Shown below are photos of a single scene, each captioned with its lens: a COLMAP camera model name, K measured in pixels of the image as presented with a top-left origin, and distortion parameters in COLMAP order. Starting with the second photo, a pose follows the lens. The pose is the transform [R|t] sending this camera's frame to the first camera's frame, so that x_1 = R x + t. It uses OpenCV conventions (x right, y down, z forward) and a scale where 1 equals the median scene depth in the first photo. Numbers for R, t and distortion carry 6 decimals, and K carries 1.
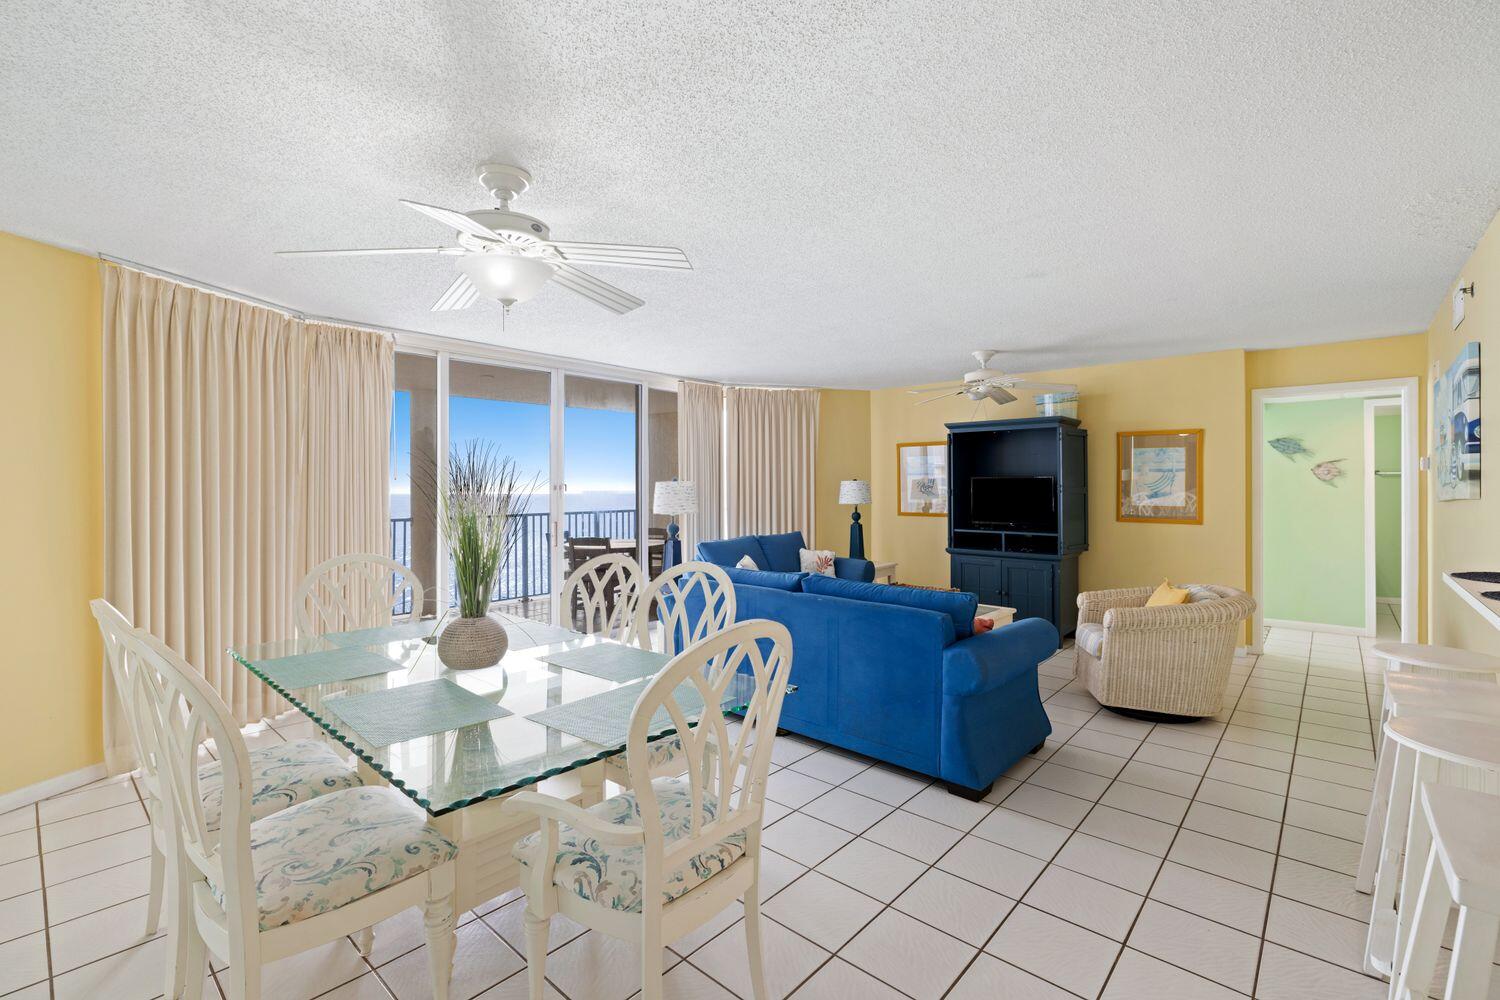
lens RADIAL K [[662.6, 0, 749.0], [0, 662.6, 484.9], [0, 0, 1]] dist [-0.012041, 0.000031]
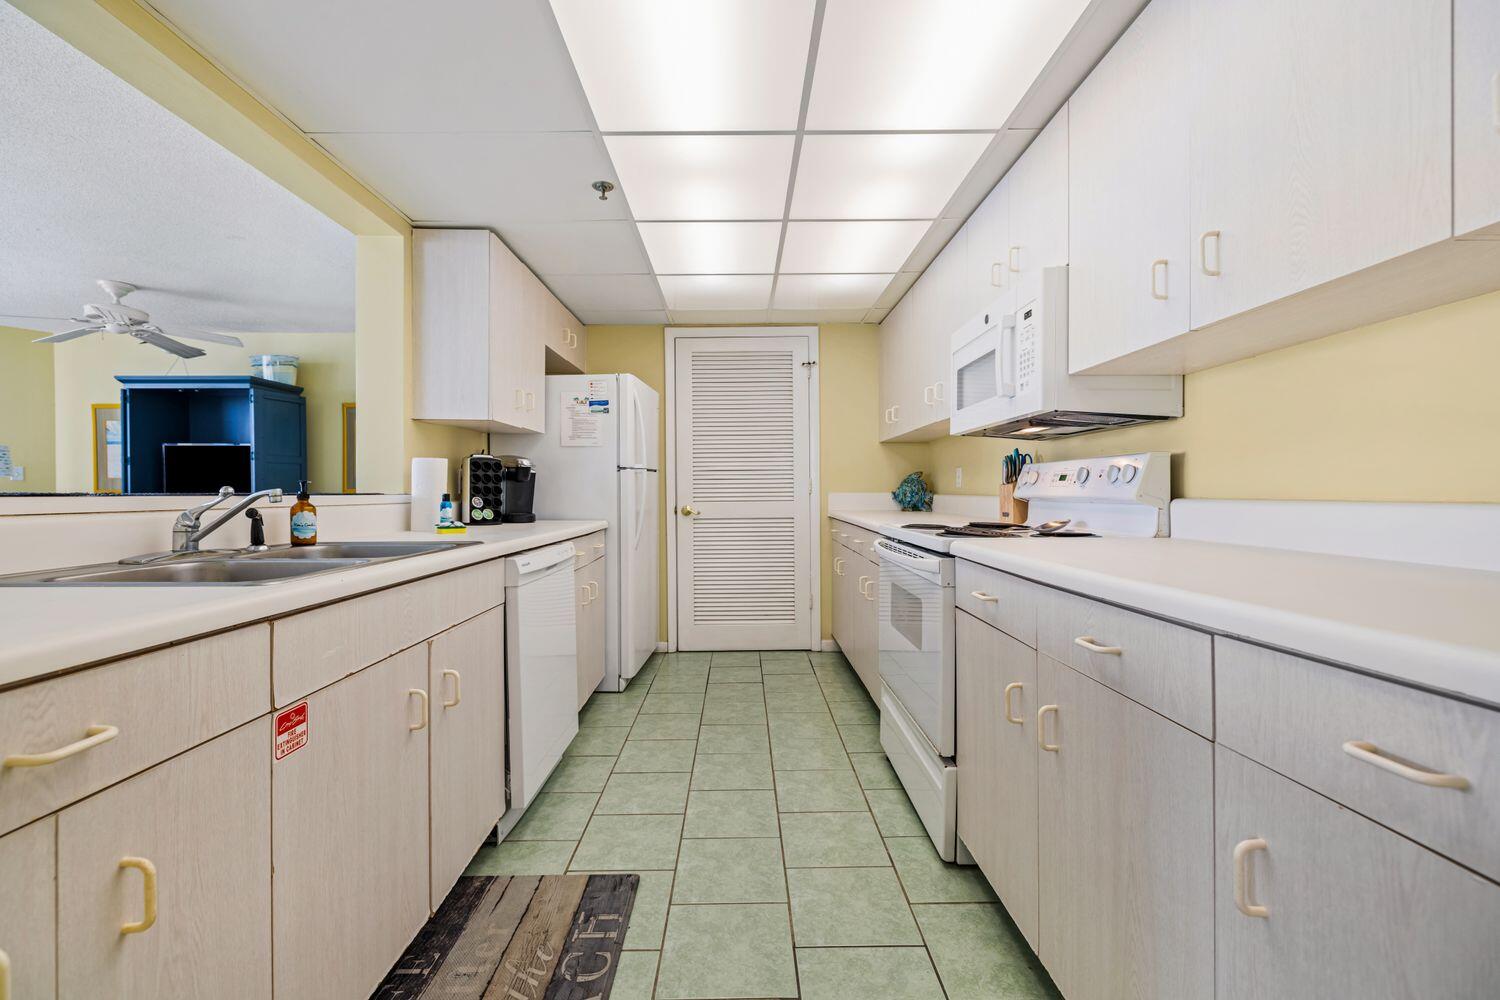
lens RADIAL K [[623.1, 0, 744.0], [0, 623.1, 493.9], [0, 0, 1]] dist [-0.002640, -0.000091]
pose [[0.741790, -0.002899, 0.670626, 0.521827], [-0.001206, 0.999983, 0.005657, 0.069156], [-0.670631, -0.005005, 0.741774, -0.124415]]
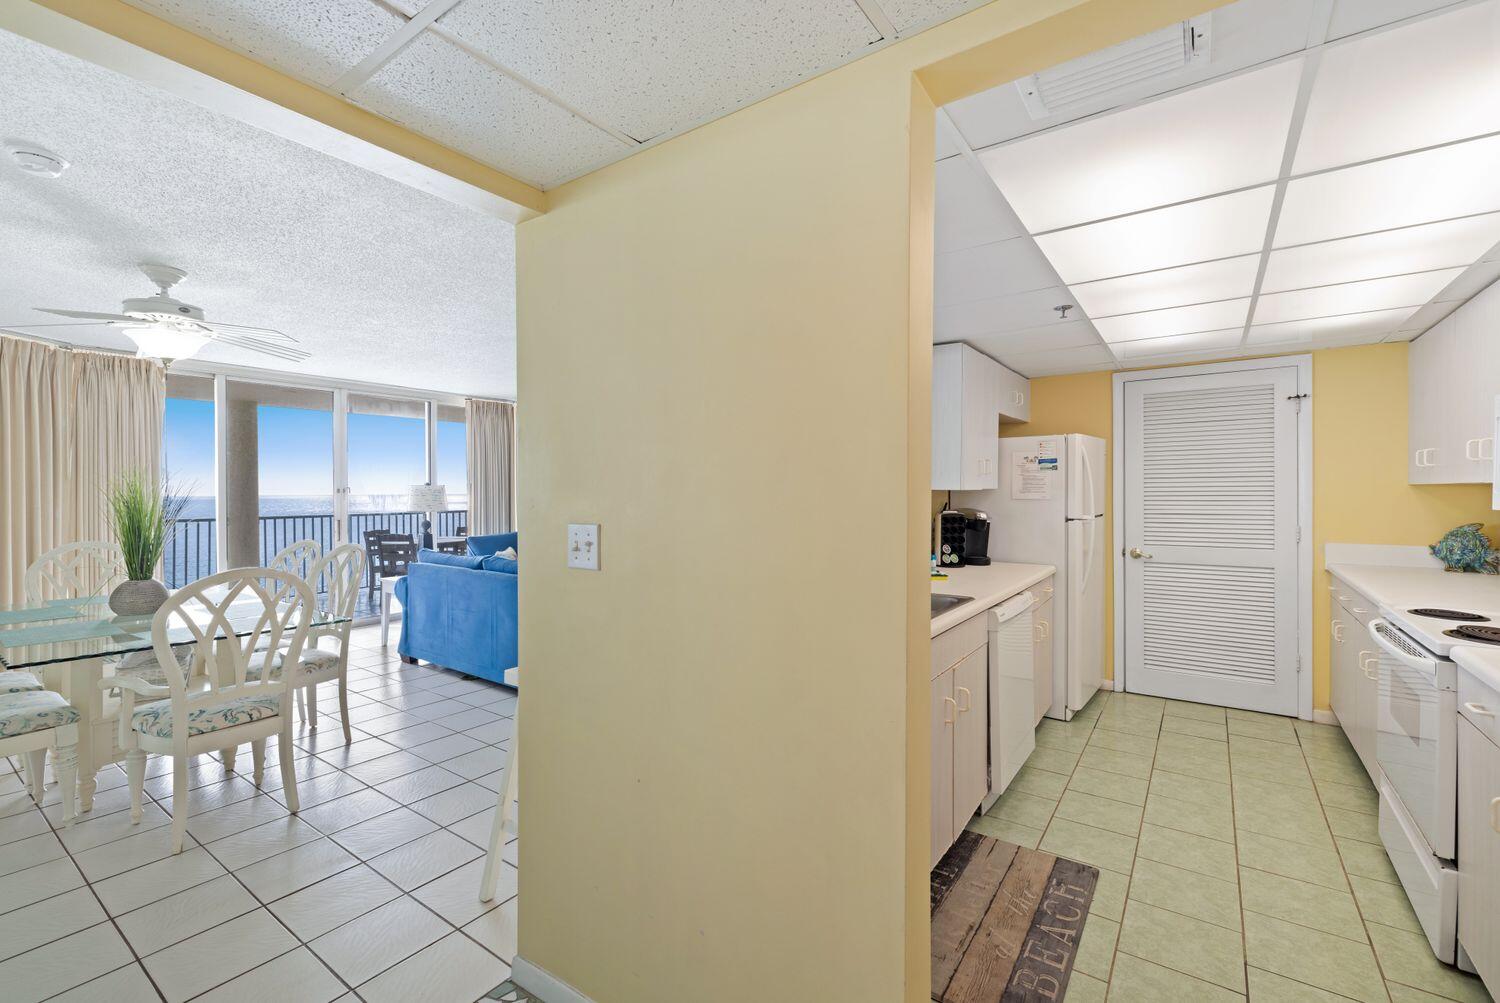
lens RADIAL K [[649.3, 0, 741.5], [0, 649.3, 496.4], [0, 0, 1]] dist [0.000328, -0.000276]
pose [[0.994412, -0.001032, 0.105561, 0.387186], [-0.000332, 0.999917, 0.012896, -0.000621], [-0.105566, -0.012859, 0.994329, -0.285304]]
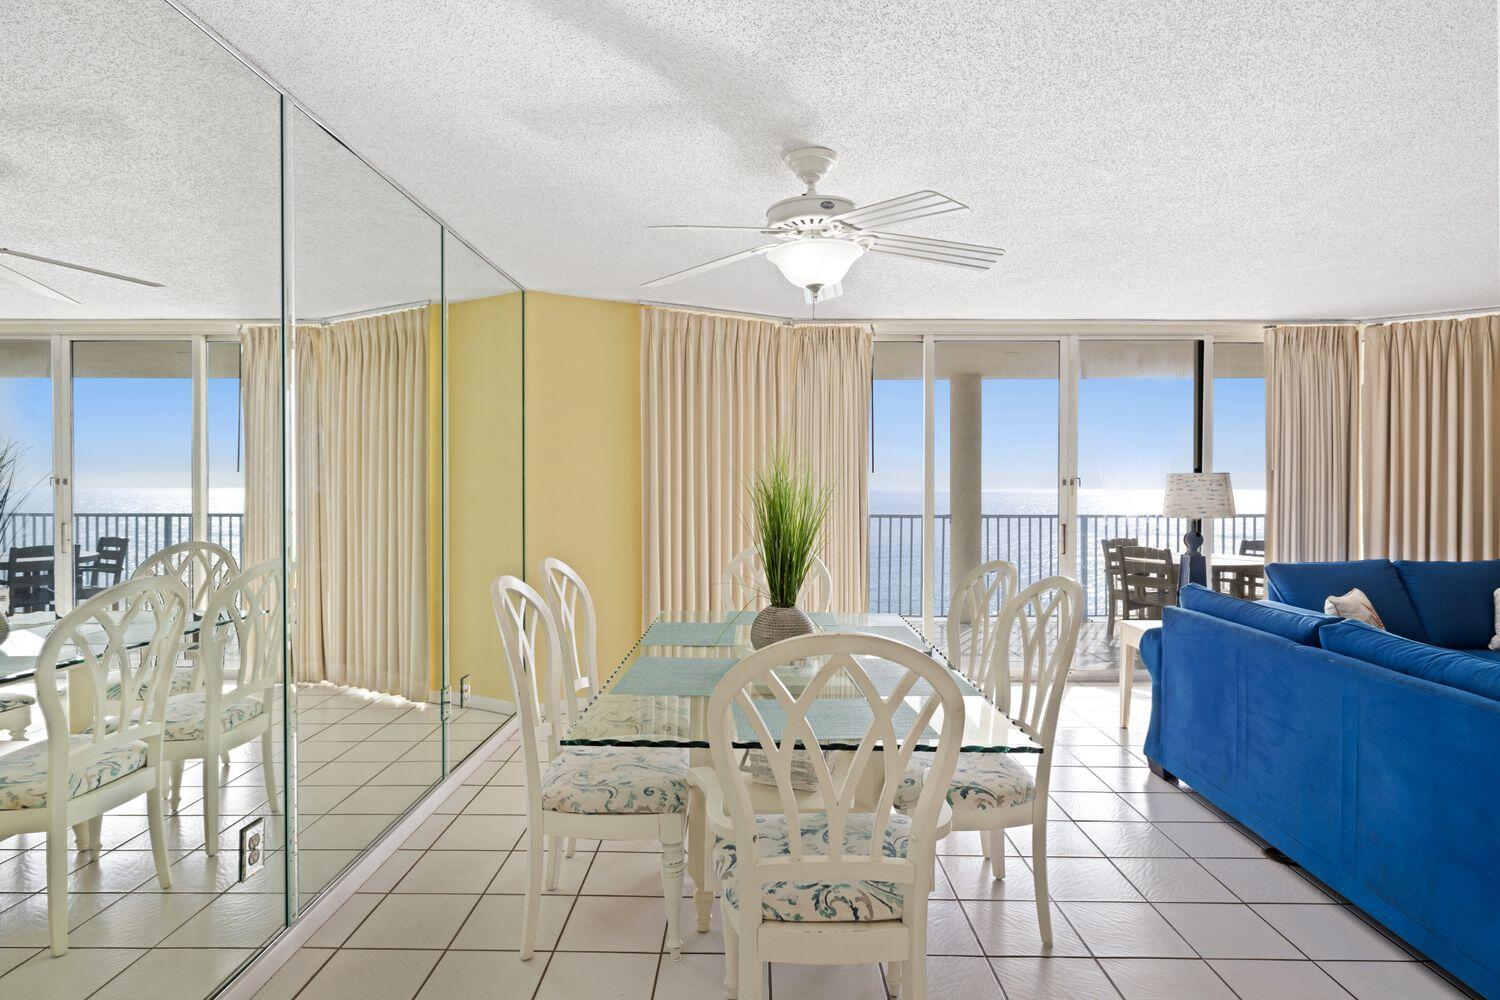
lens RADIAL K [[796.3, 0, 748.3], [0, 796.3, 492.7], [0, 0, 1]] dist [-0.003004, -0.000159]
pose [[0.659506, 0.011009, -0.751618, 0.245060], [0.000319, 0.999889, 0.014926, 0.003463], [0.751699, -0.010083, 0.659429, 0.081812]]
